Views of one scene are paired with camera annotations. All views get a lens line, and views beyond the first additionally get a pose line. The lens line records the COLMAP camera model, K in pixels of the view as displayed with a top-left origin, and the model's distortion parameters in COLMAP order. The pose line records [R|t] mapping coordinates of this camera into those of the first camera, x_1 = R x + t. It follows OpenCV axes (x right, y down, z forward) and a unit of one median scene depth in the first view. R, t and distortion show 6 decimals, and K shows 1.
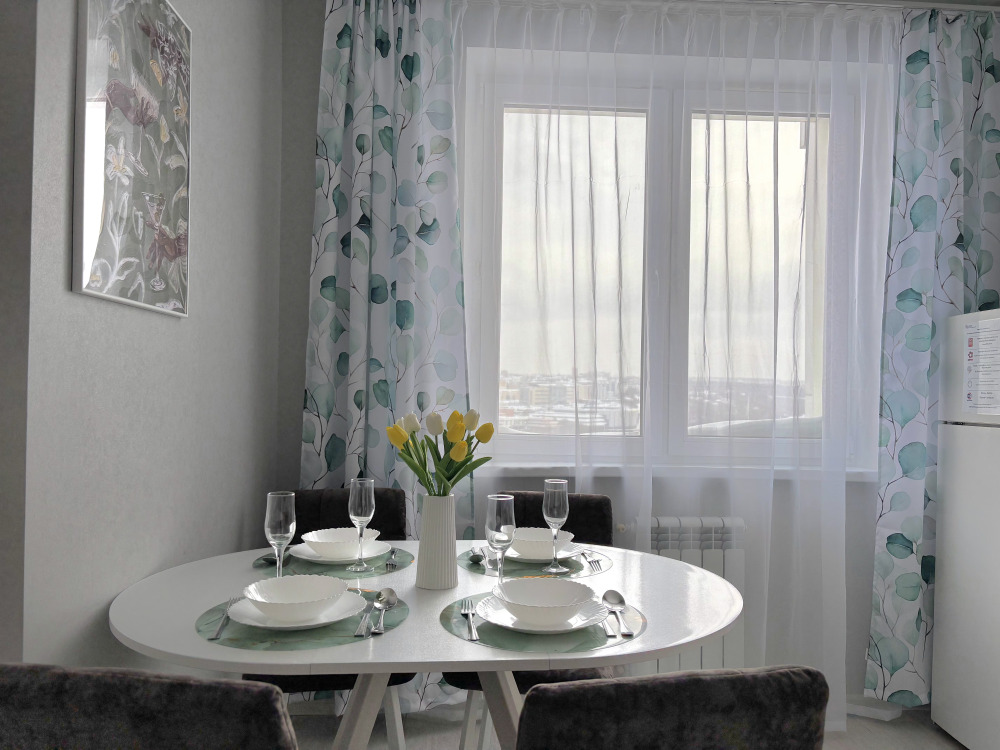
lens RADIAL K [[750.5, 0, 500.0], [0, 750.5, 375.0], [0, 0, 1]] dist [0.050280, -0.076359]
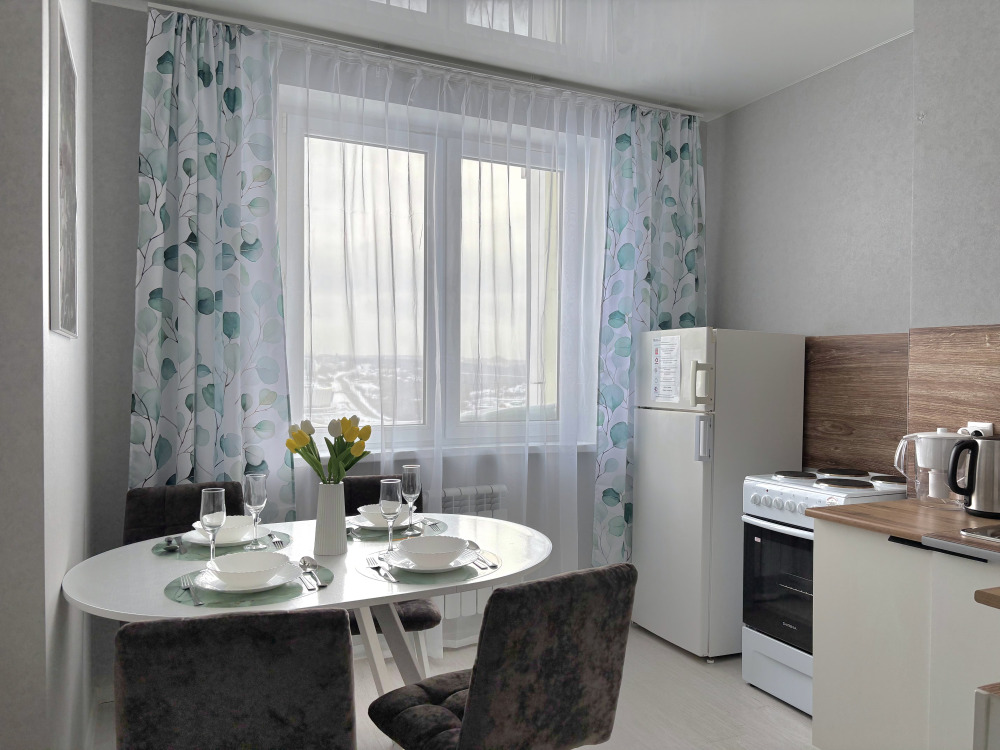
lens RADIAL K [[750.5, 0, 500.0], [0, 750.5, 375.0], [0, 0, 1]] dist [0.050280, -0.076359]
pose [[0.920087, -0.011439, 0.391547, -0.194656], [-0.000590, 0.999532, 0.030588, -0.039628], [-0.391714, -0.028375, 0.919649, -0.179412]]
